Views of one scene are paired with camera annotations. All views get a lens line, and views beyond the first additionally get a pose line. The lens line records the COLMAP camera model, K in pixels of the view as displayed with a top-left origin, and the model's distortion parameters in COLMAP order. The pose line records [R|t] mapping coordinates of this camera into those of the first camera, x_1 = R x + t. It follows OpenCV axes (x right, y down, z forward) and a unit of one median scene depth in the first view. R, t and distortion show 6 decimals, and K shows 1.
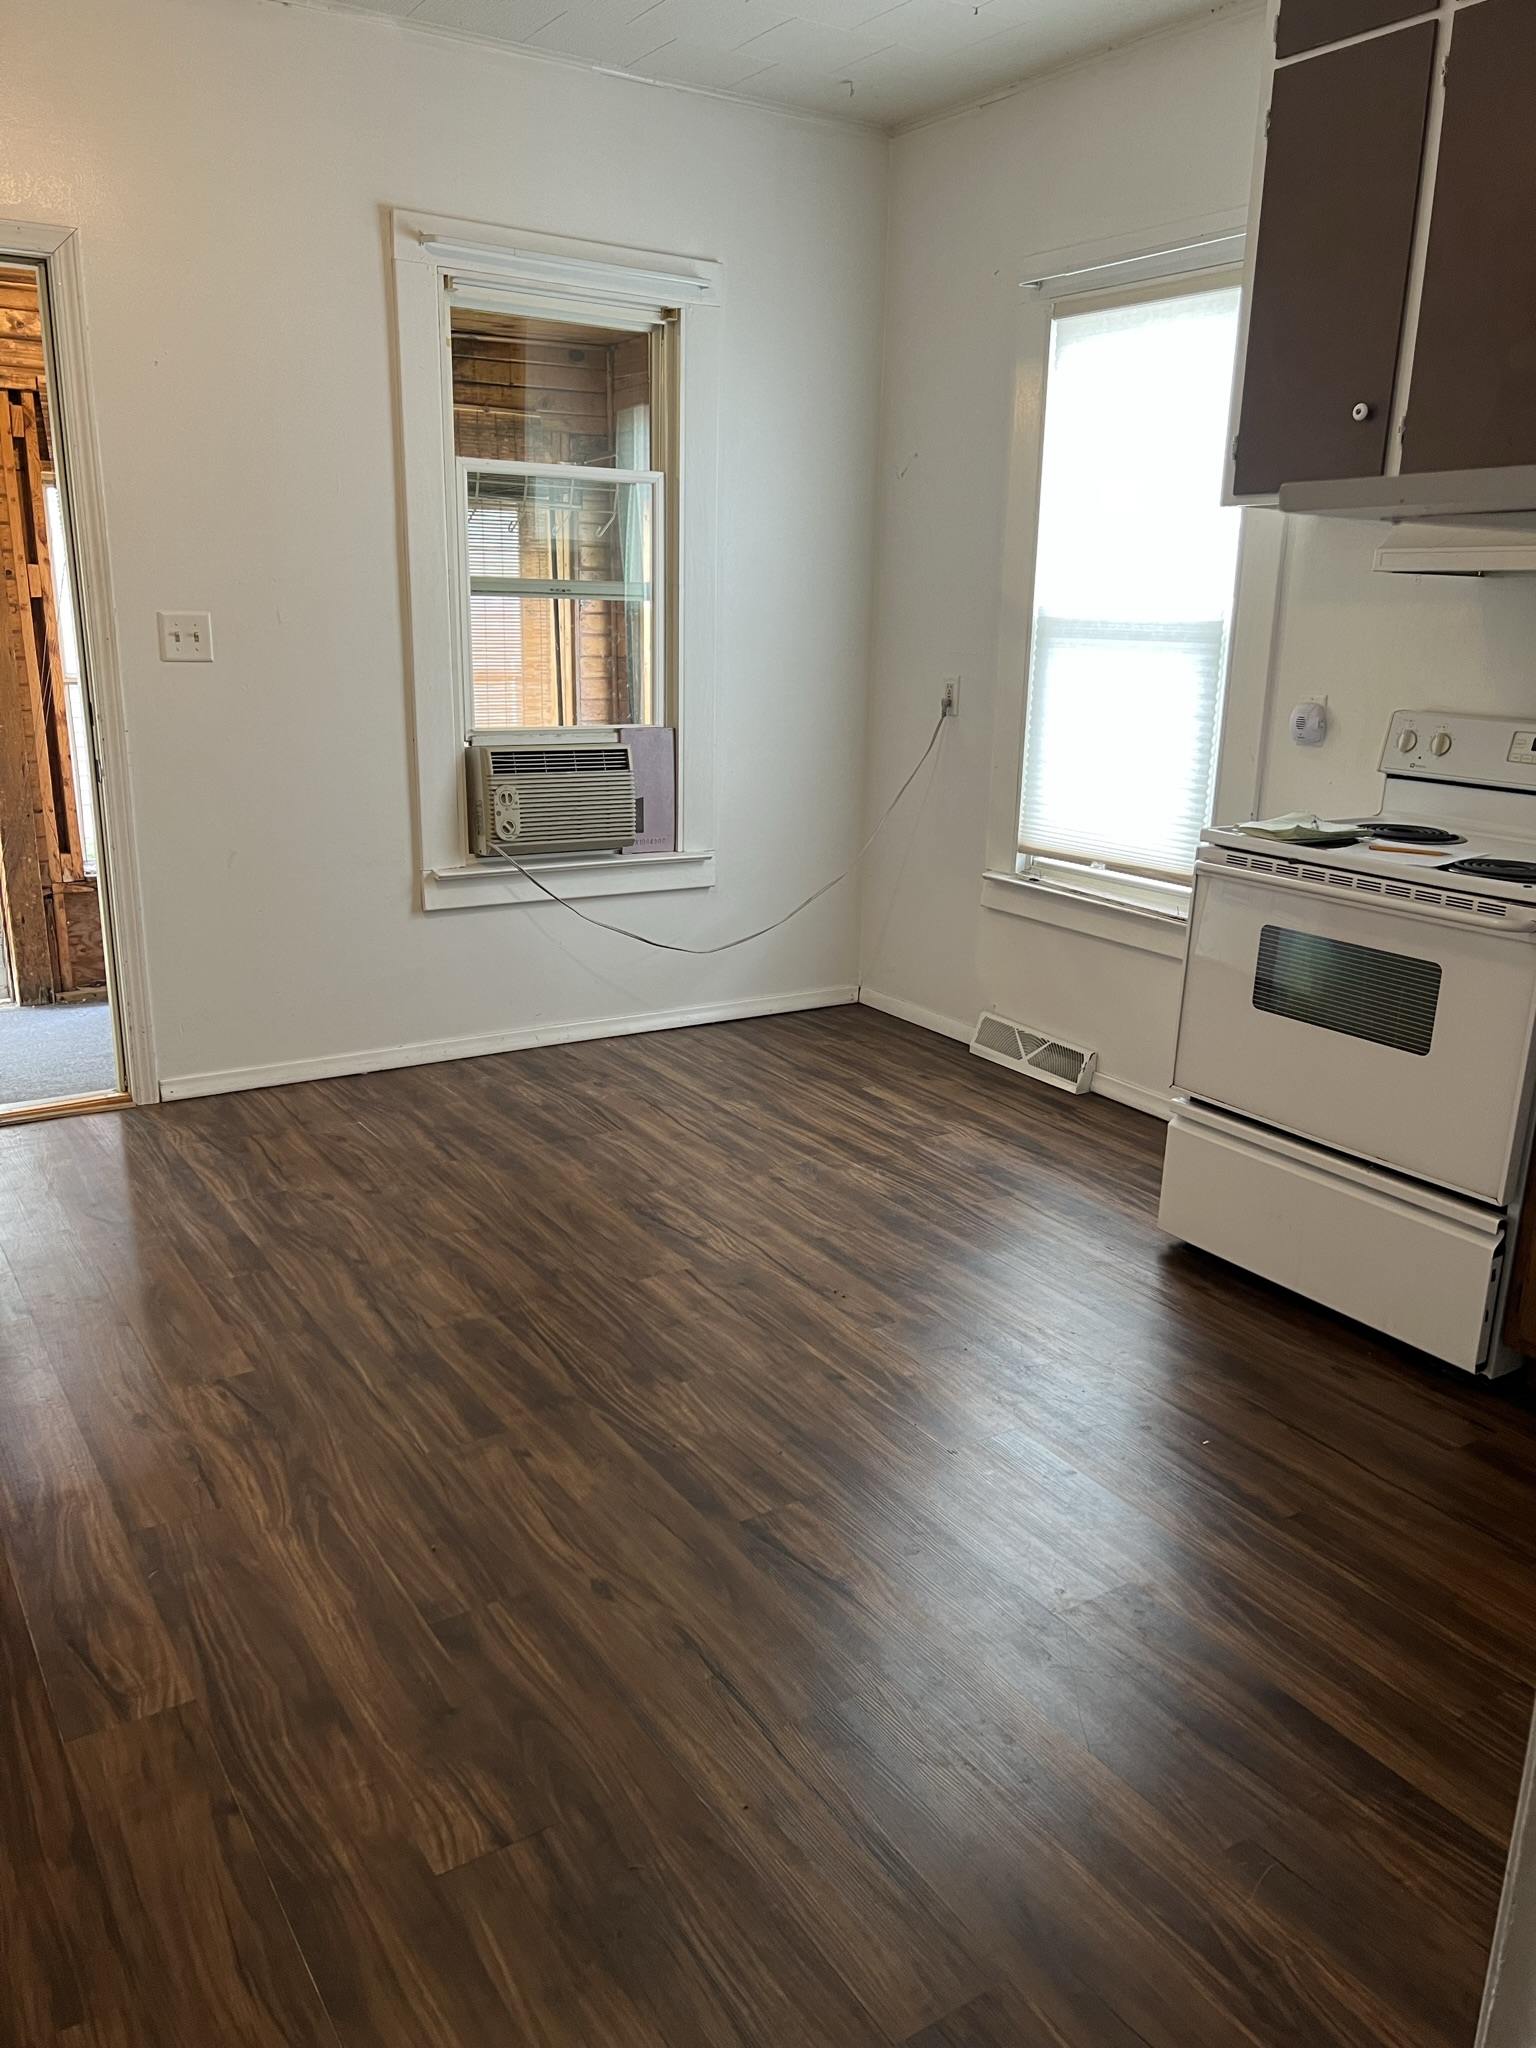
lens RADIAL K [[1518.8, 0, 773.5], [0, 1518.8, 1027.4], [0, 0, 1]] dist [0.048271, -0.052855]
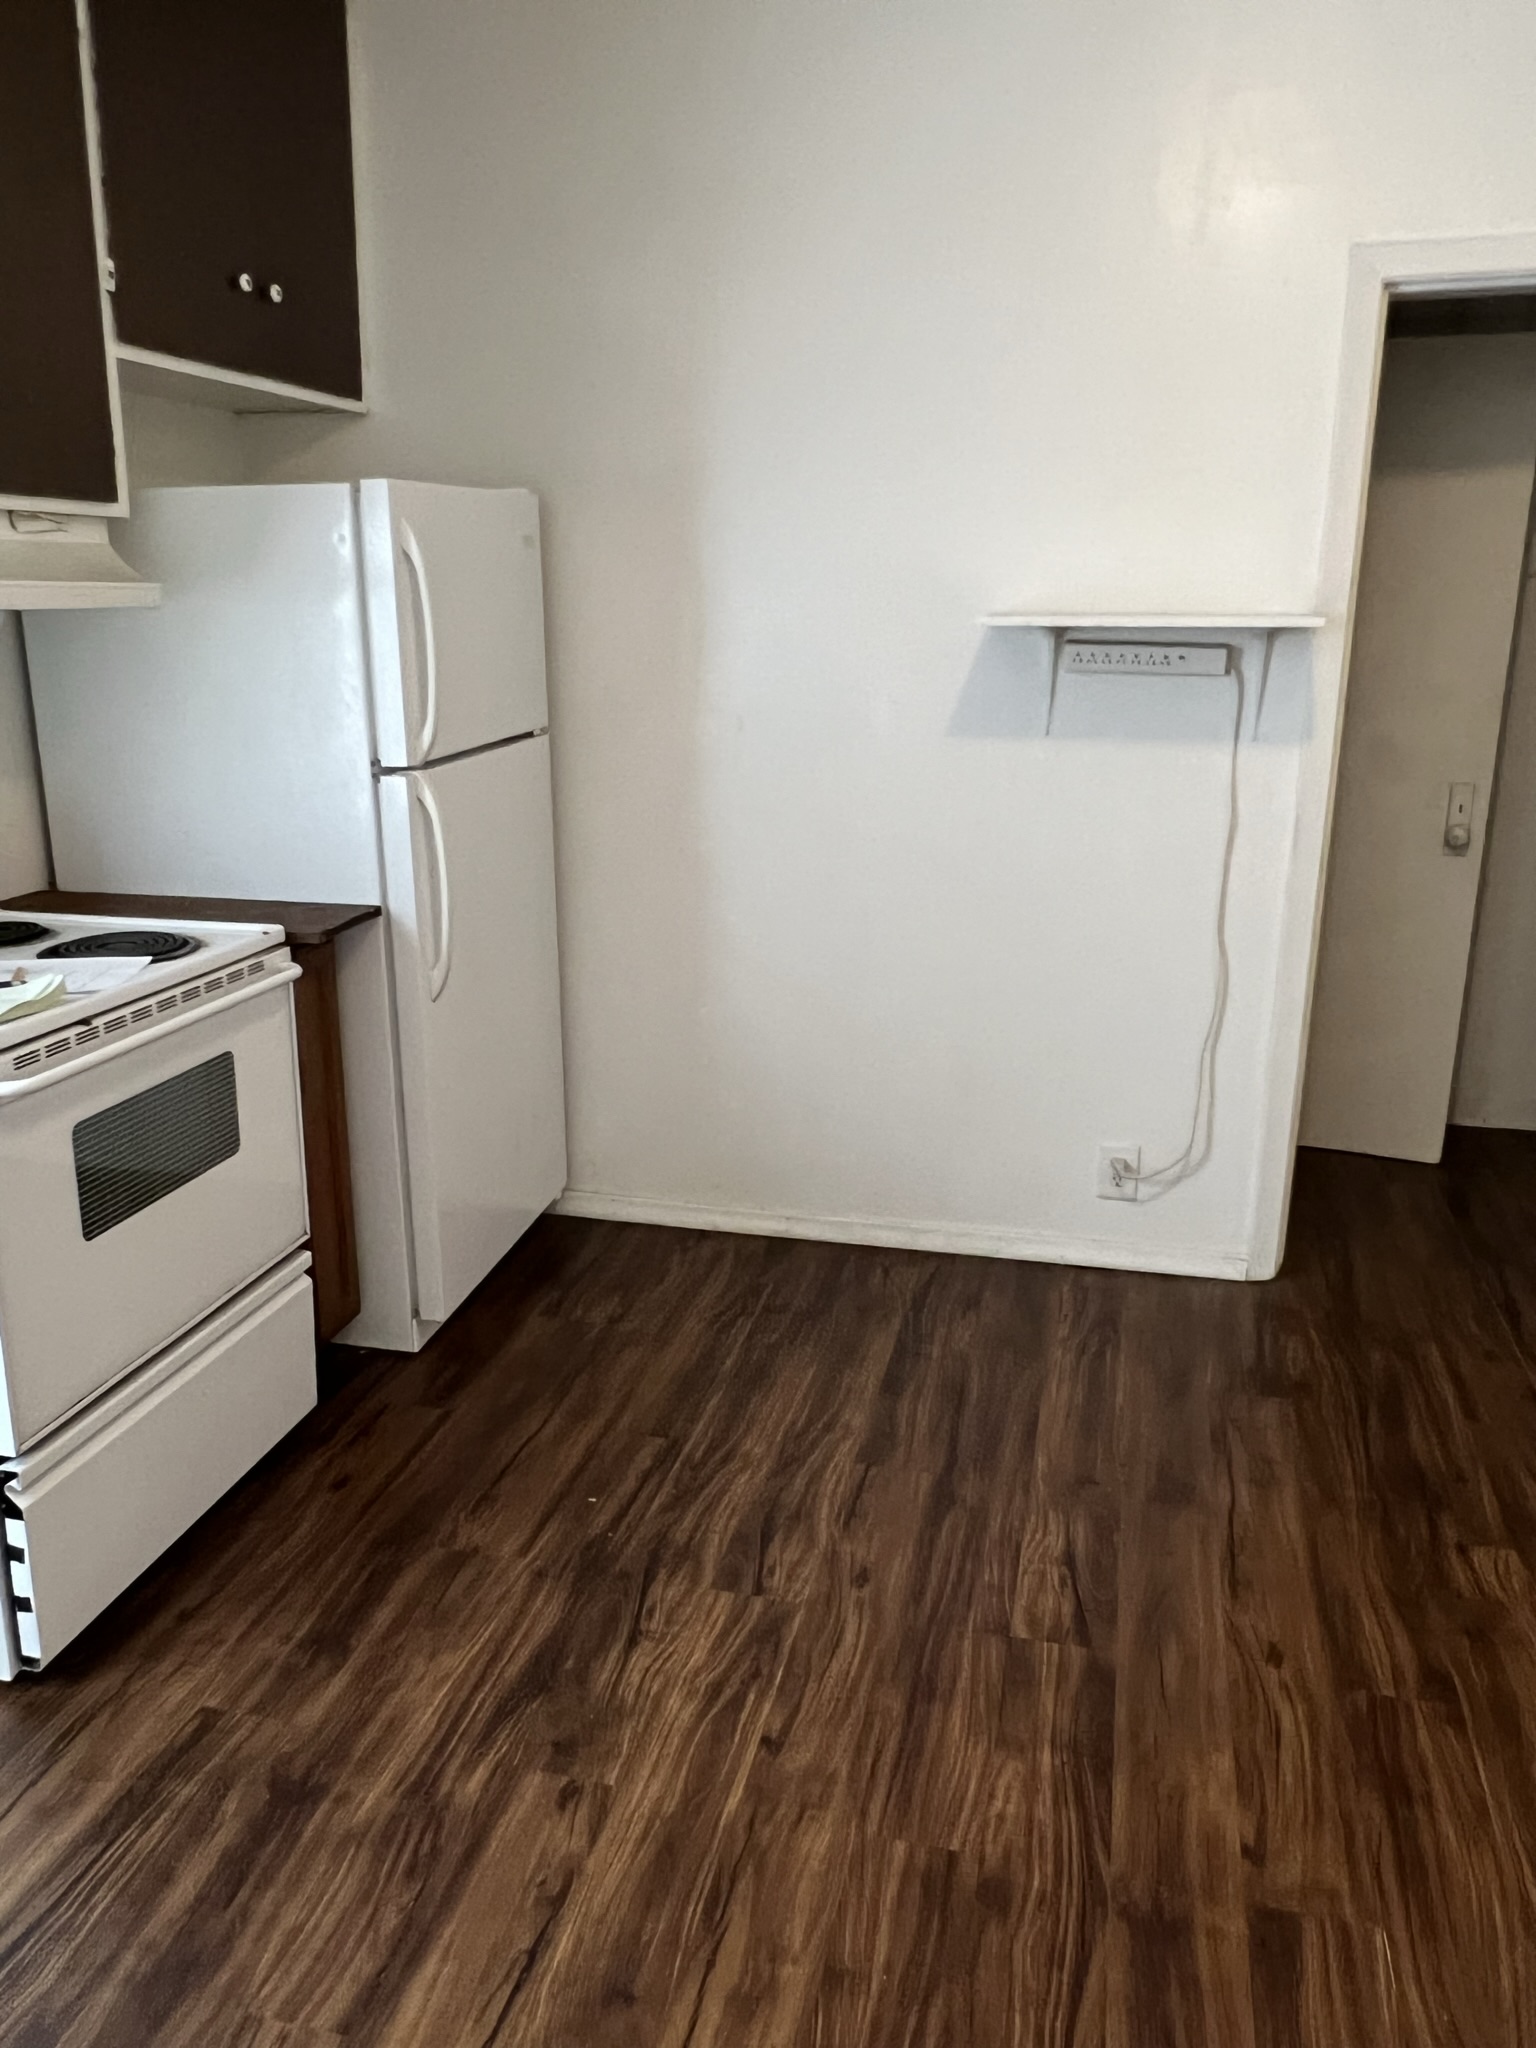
lens RADIAL K [[1518.8, 0, 749.8], [0, 1518.8, 1026.8], [0, 0, 1]] dist [0.048271, -0.052855]
pose [[-0.669018, -0.224241, 0.708612, -0.486258], [0.181499, 0.875247, 0.448331, -0.492081], [-0.720744, 0.428554, -0.544857, 1.567845]]
